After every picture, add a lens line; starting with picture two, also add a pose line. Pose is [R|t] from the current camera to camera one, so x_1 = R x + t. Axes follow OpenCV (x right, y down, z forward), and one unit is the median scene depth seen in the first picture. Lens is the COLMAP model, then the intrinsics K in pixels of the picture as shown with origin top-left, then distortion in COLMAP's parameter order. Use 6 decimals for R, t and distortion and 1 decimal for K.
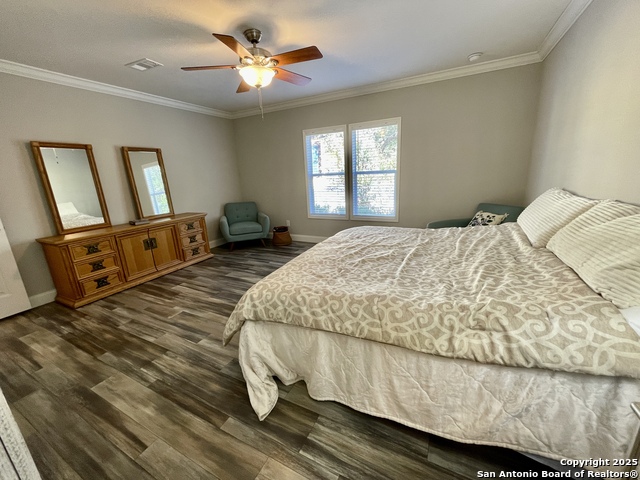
lens RADIAL K [[256.6, 0, 318.8], [0, 256.6, 237.5], [0, 0, 1]] dist [-0.001704, -0.000161]
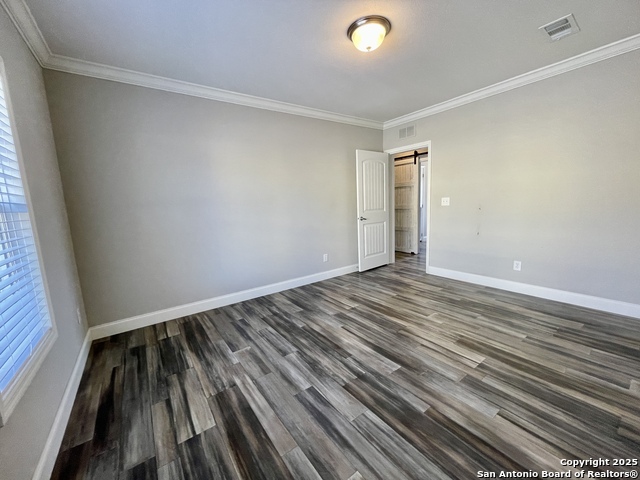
lens RADIAL K [[256.6, 0, 320.8], [0, 256.6, 237.7], [0, 0, 1]] dist [-0.001704, -0.000161]
pose [[-0.890766, 0.021030, 0.453976, -0.643066], [0.193155, 0.921735, 0.336298, -0.433699], [-0.411373, 0.387251, -0.825111, 1.951313]]
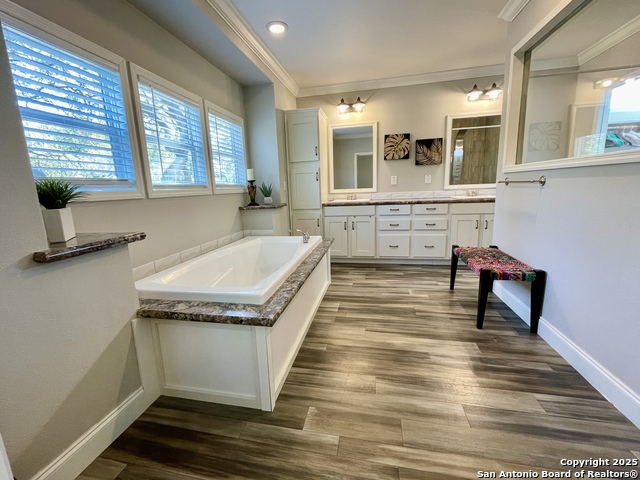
lens RADIAL K [[284.3, 0, 306.5], [0, 284.3, 239.6], [0, 0, 1]] dist [0.002541, 0.000292]
pose [[-0.965173, 0.127799, -0.228272, 0.080881], [0.020203, 0.906366, 0.422010, -0.387810], [0.260831, 0.402700, -0.877382, 1.835014]]
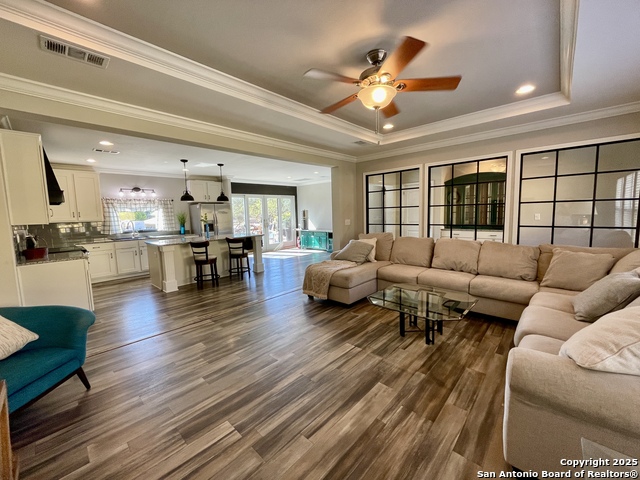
lens RADIAL K [[256.6, 0, 321.4], [0, 256.6, 236.9], [0, 0, 1]] dist [-0.001704, -0.000161]
pose [[-0.261252, 0.135155, -0.955762, 0.255876], [-0.208532, 0.958865, 0.192595, -0.355434], [0.942476, 0.249623, -0.222321, 1.282030]]
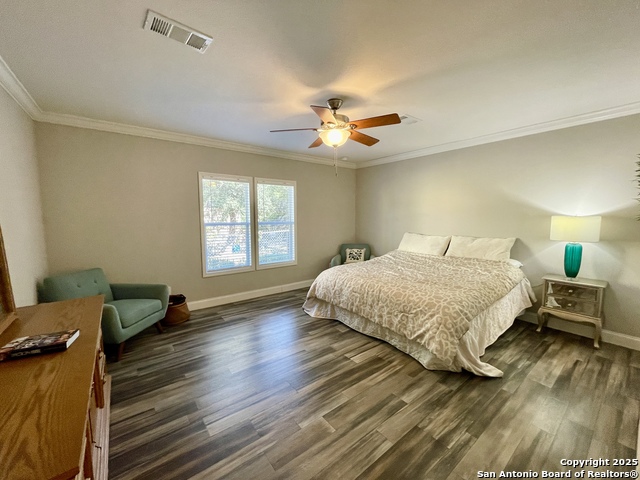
lens RADIAL K [[256.6, 0, 318.1], [0, 256.6, 241.0], [0, 0, 1]] dist [-0.001704, -0.000161]
pose [[0.425157, -0.039280, 0.904267, -1.174792], [0.203619, 0.977600, -0.053270, -0.140830], [-0.881919, 0.206774, 0.423632, 0.644520]]
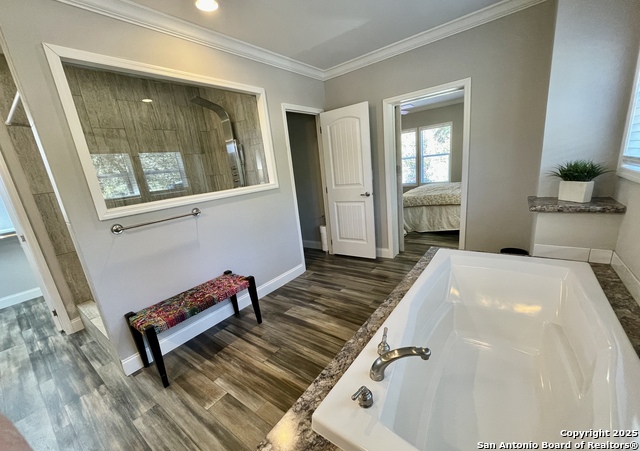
lens RADIAL K [[258.9, 0, 315.0], [0, 258.9, 231.1], [0, 0, 1]] dist [-0.001686, -0.000452]
pose [[0.982301, -0.018027, -0.186439, -0.195119], [0.019464, 0.999793, 0.005881, -0.116507], [0.186294, -0.009405, 0.982449, 0.428096]]
